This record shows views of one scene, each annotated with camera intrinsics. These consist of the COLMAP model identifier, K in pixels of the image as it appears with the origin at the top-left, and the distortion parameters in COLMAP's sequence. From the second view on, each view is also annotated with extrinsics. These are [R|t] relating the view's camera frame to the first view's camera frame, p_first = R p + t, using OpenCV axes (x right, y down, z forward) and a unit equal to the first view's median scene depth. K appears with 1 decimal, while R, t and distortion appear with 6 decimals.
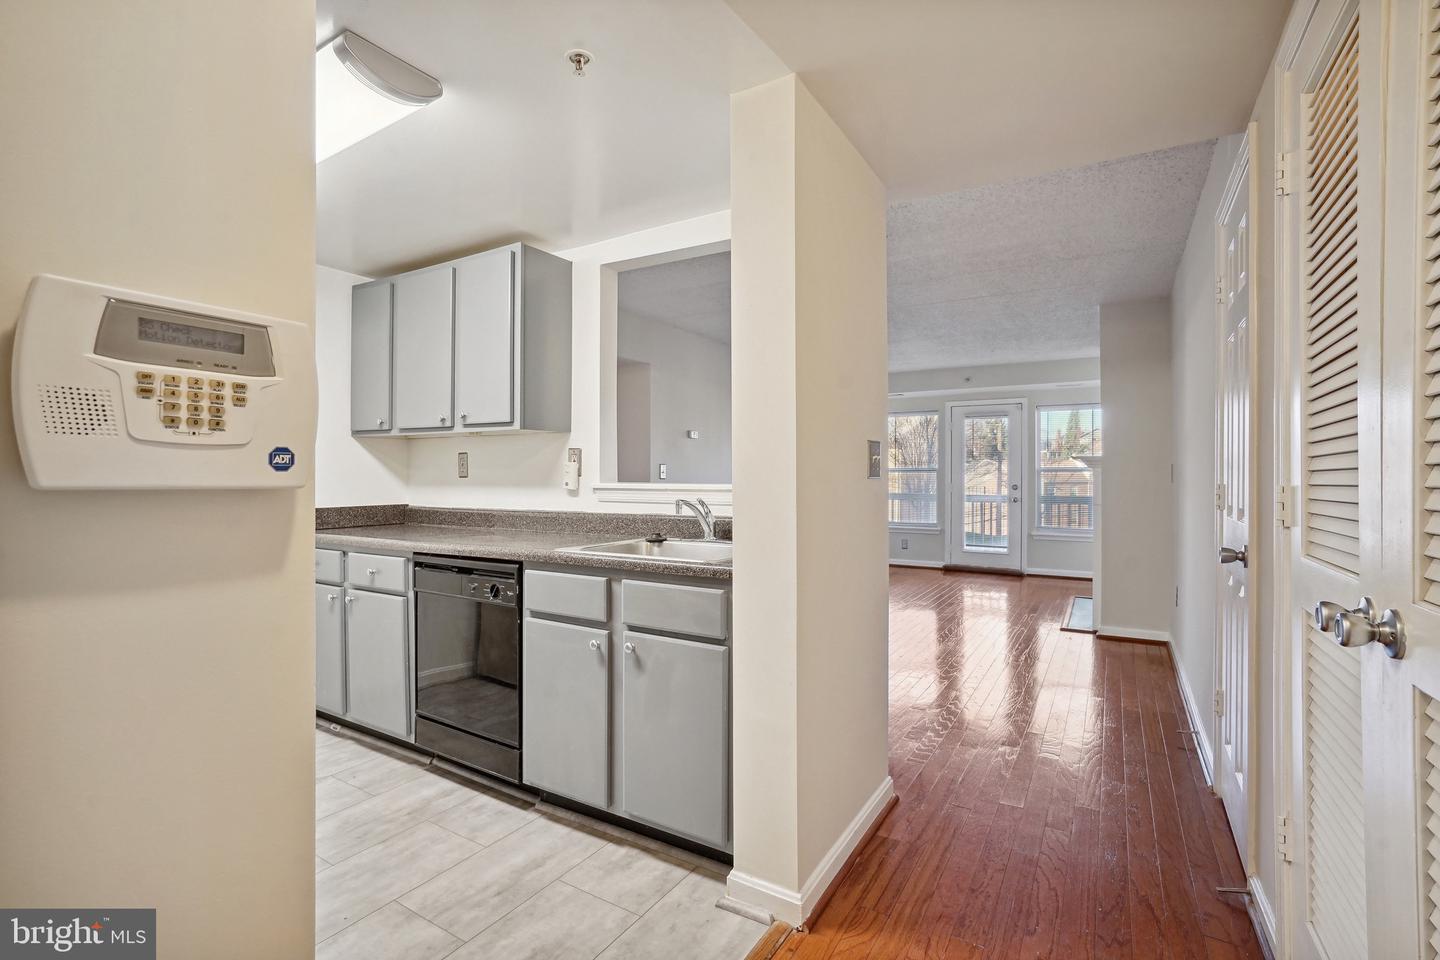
lens RADIAL K [[662.9, 0, 705.5], [0, 662.9, 480.0], [0, 0, 1]] dist [-0.029876, 0.015245]
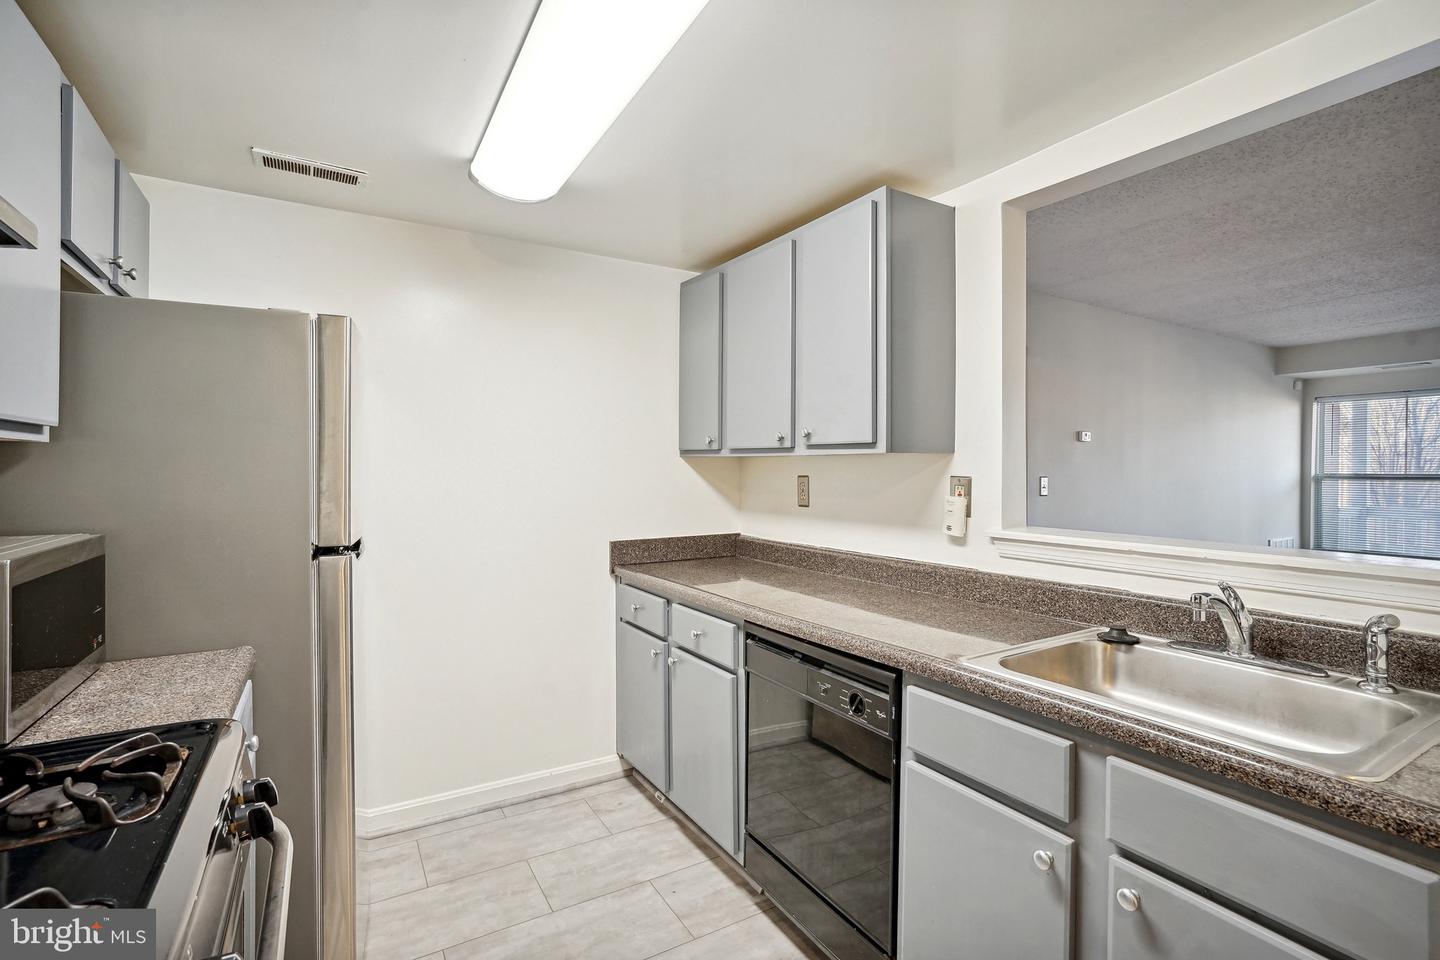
lens RADIAL K [[662.9, 0, 709.3], [0, 662.9, 480.1], [0, 0, 1]] dist [-0.029876, 0.015245]
pose [[0.890231, 0.007508, -0.455447, -0.121134], [-0.003197, 0.999943, 0.010233, -0.051750], [0.455497, -0.007654, 0.890204, 0.276247]]
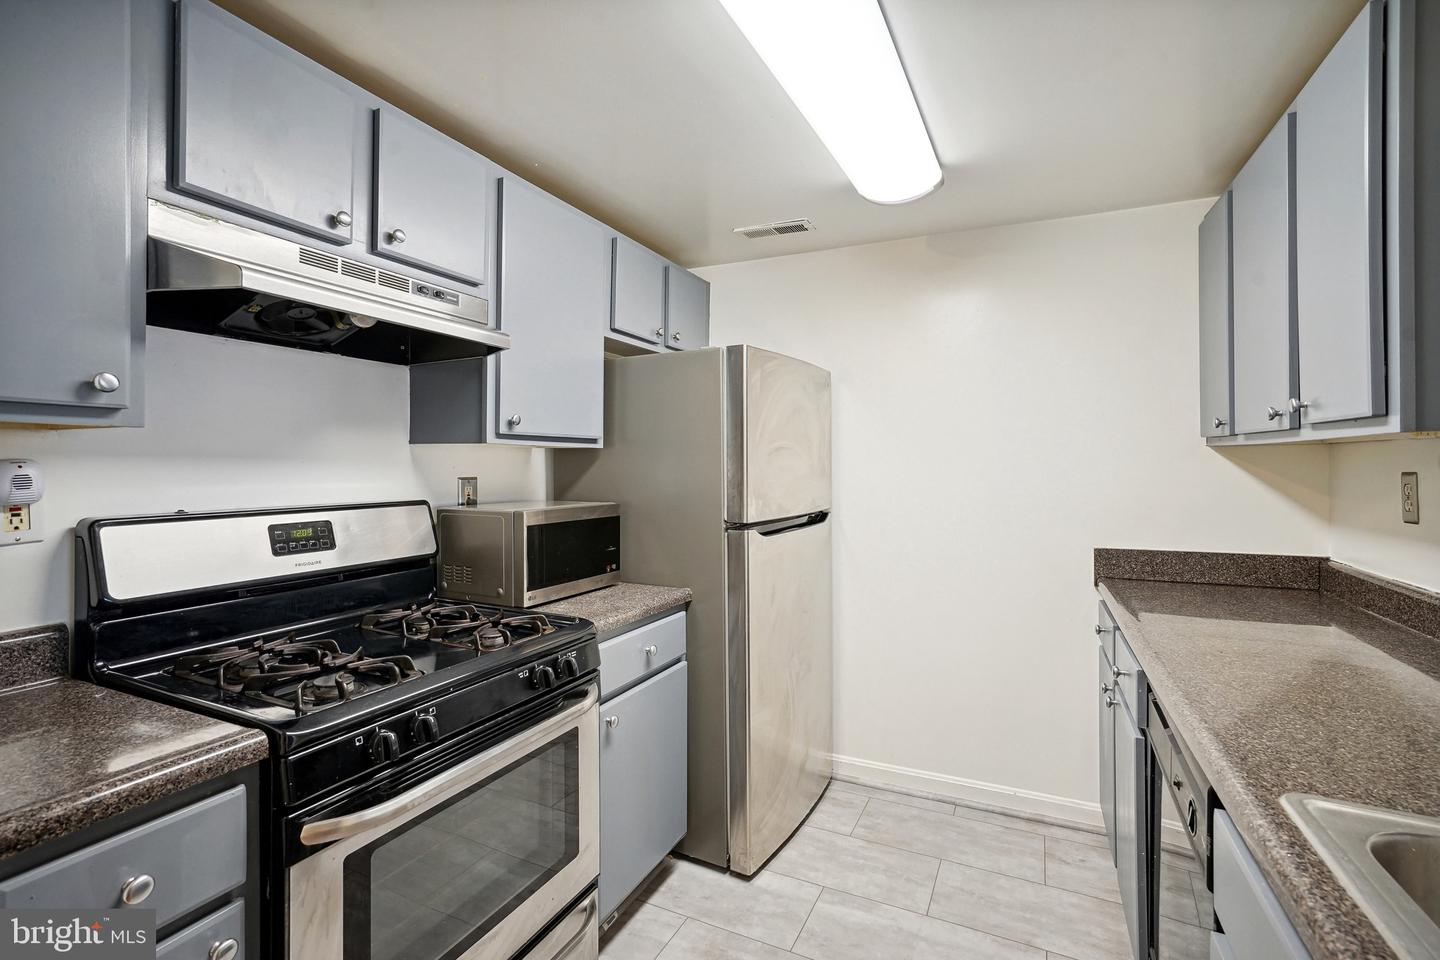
lens RADIAL K [[662.9, 0, 717.1], [0, 662.9, 465.6], [0, 0, 1]] dist [-0.029876, 0.015245]
pose [[0.113770, 0.000789, -0.993507, 0.063531], [-0.004743, 0.999989, 0.000251, -0.051662], [0.993496, 0.004683, 0.113772, 0.516132]]
